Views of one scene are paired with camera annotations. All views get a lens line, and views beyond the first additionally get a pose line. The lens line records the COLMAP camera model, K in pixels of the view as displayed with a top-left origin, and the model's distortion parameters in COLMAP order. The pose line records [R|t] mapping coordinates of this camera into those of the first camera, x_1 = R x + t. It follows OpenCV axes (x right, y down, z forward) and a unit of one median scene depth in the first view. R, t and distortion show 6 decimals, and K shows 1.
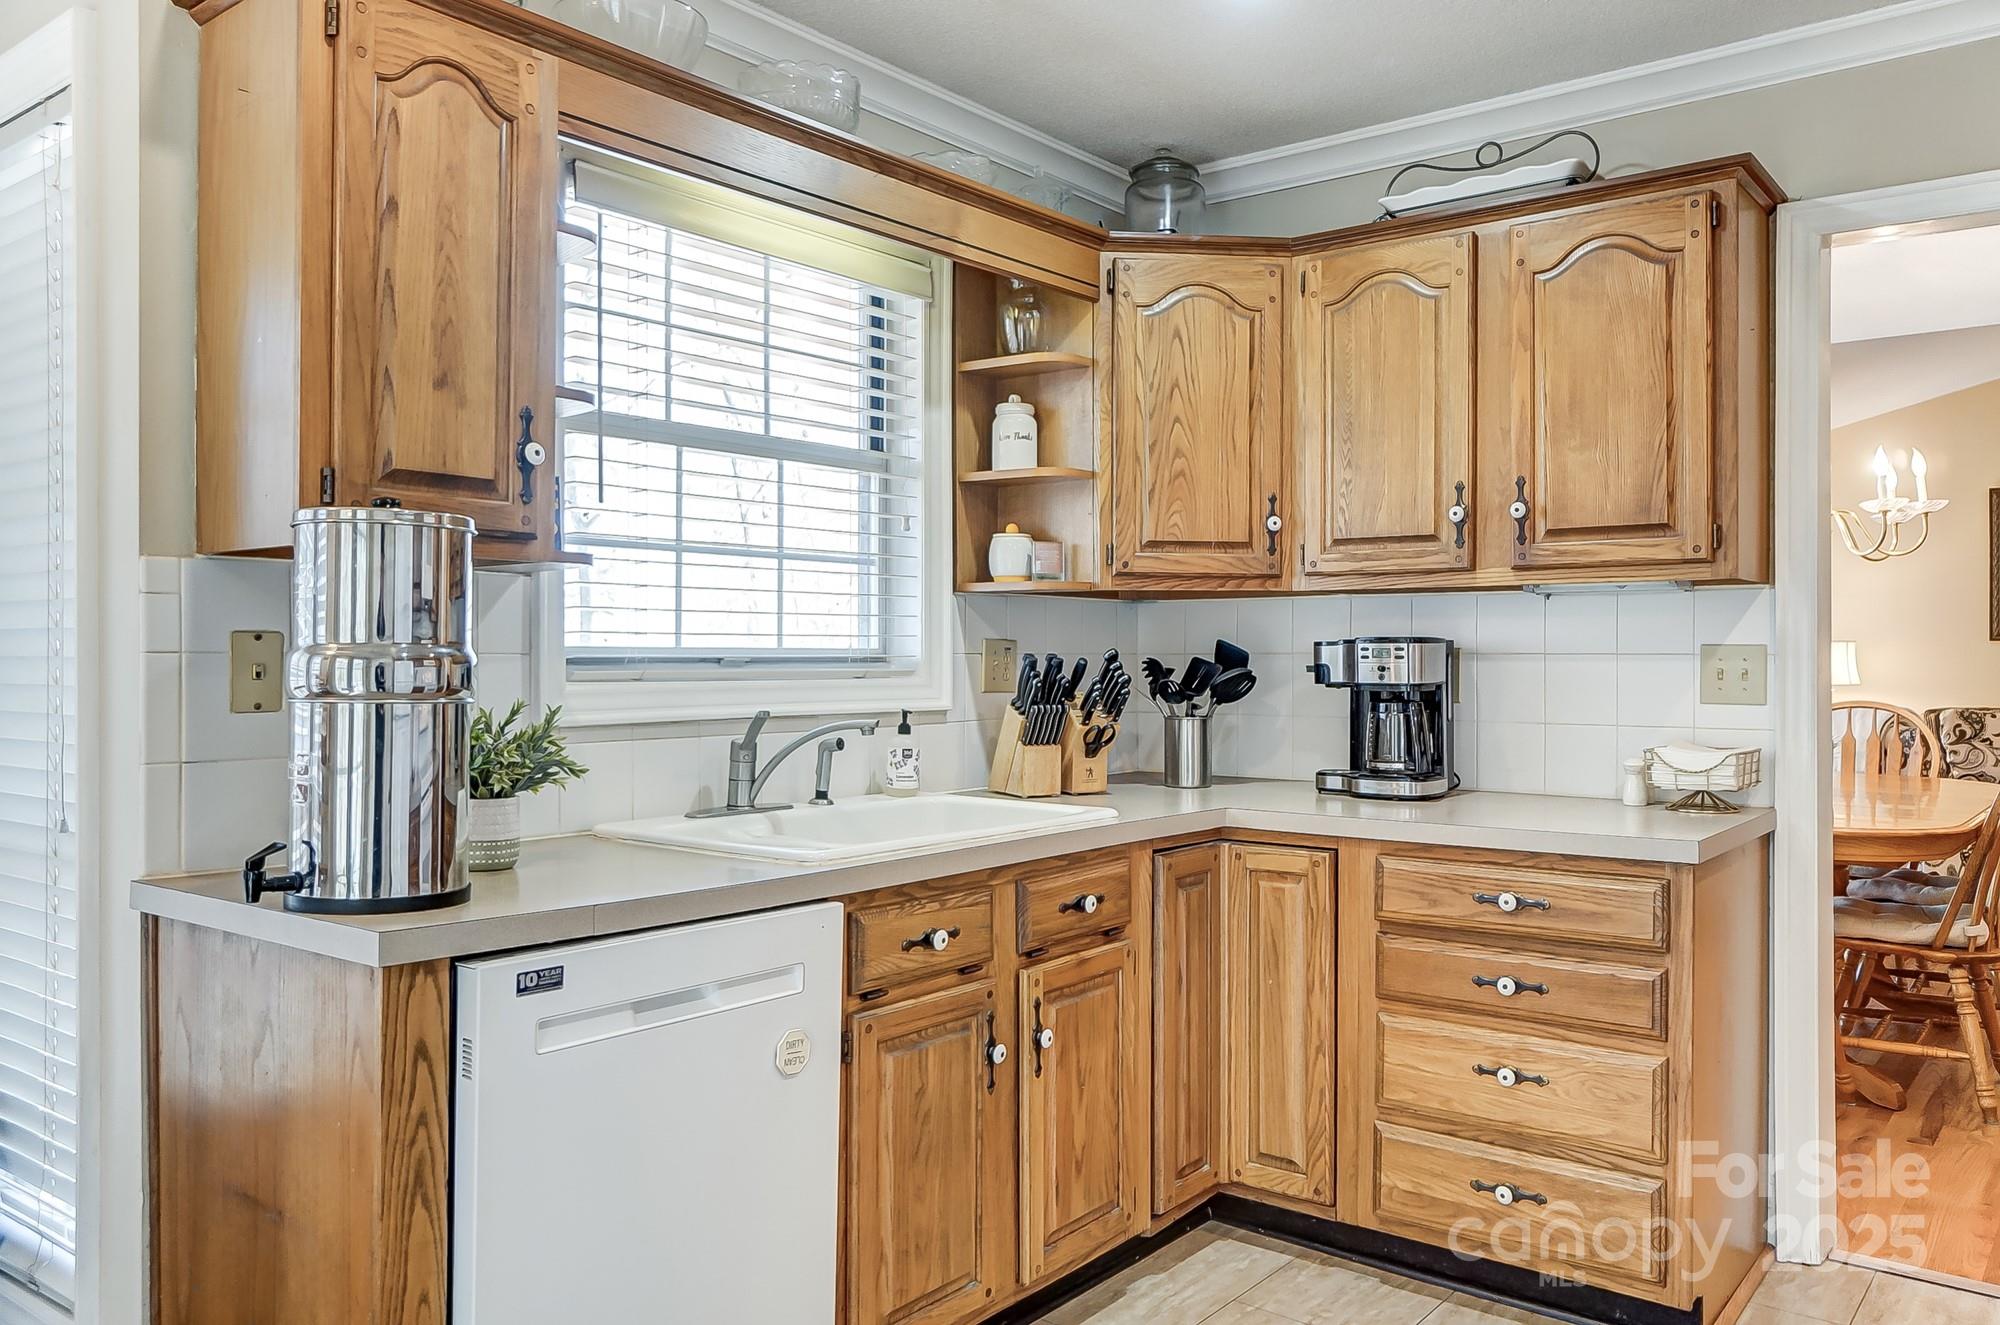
lens RADIAL K [[1509.9, 0, 1000.0], [0, 1509.9, 662.5], [0, 0, 1]] dist [-0.005876, 0.004320]
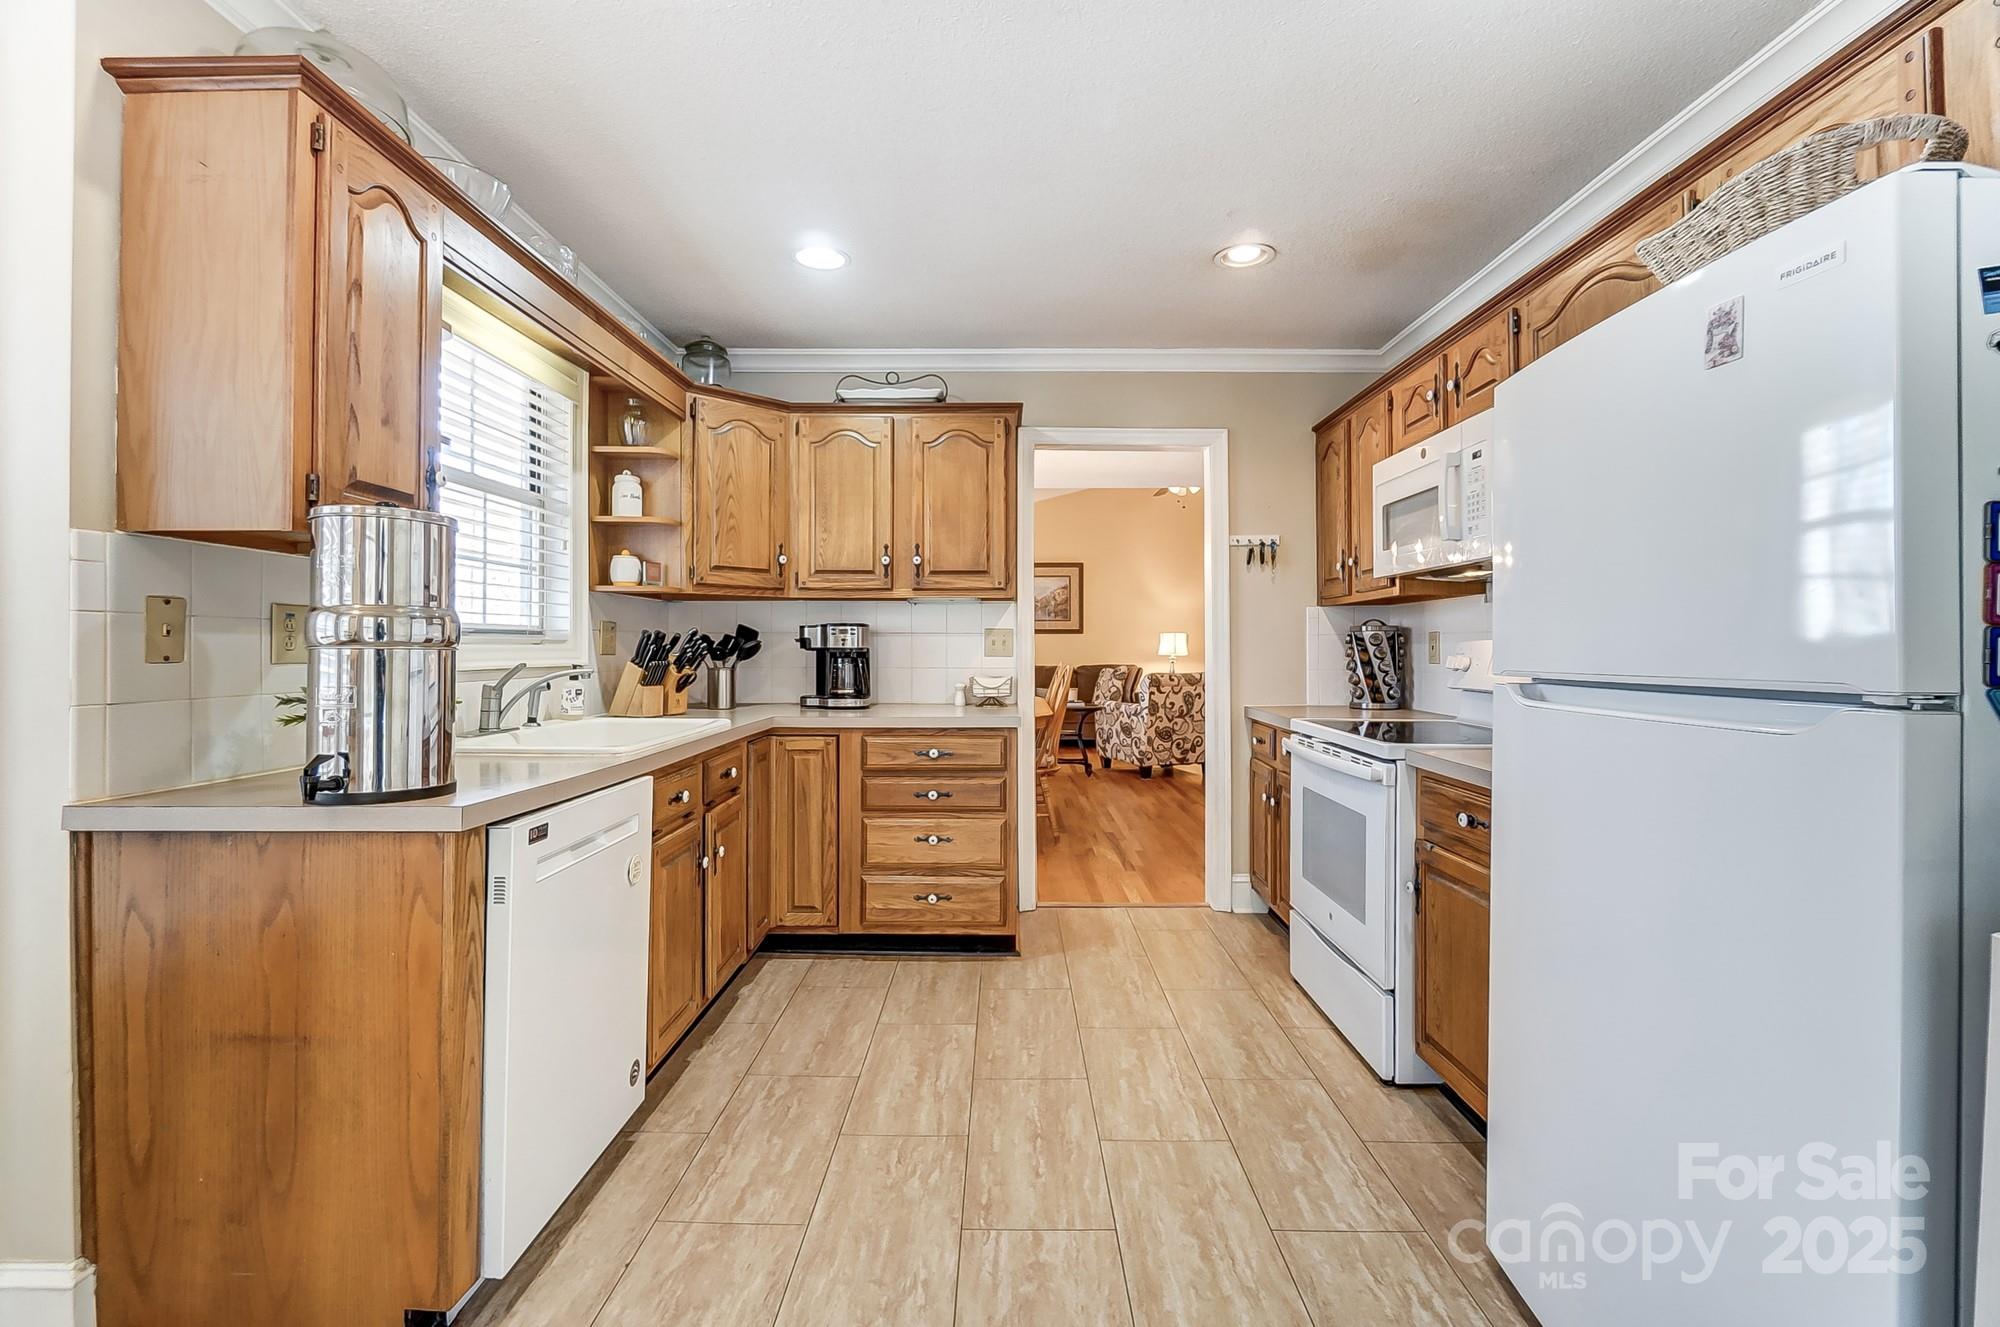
lens RADIAL K [[881.6, 0, 998.2], [0, 881.6, 643.2], [0, 0, 1]] dist [-0.002271, -0.000641]
pose [[0.787679, 0.002308, 0.616081, -0.323625], [0.001754, 0.999981, -0.005989, 0.018038], [-0.616083, 0.005798, 0.787660, 0.015423]]
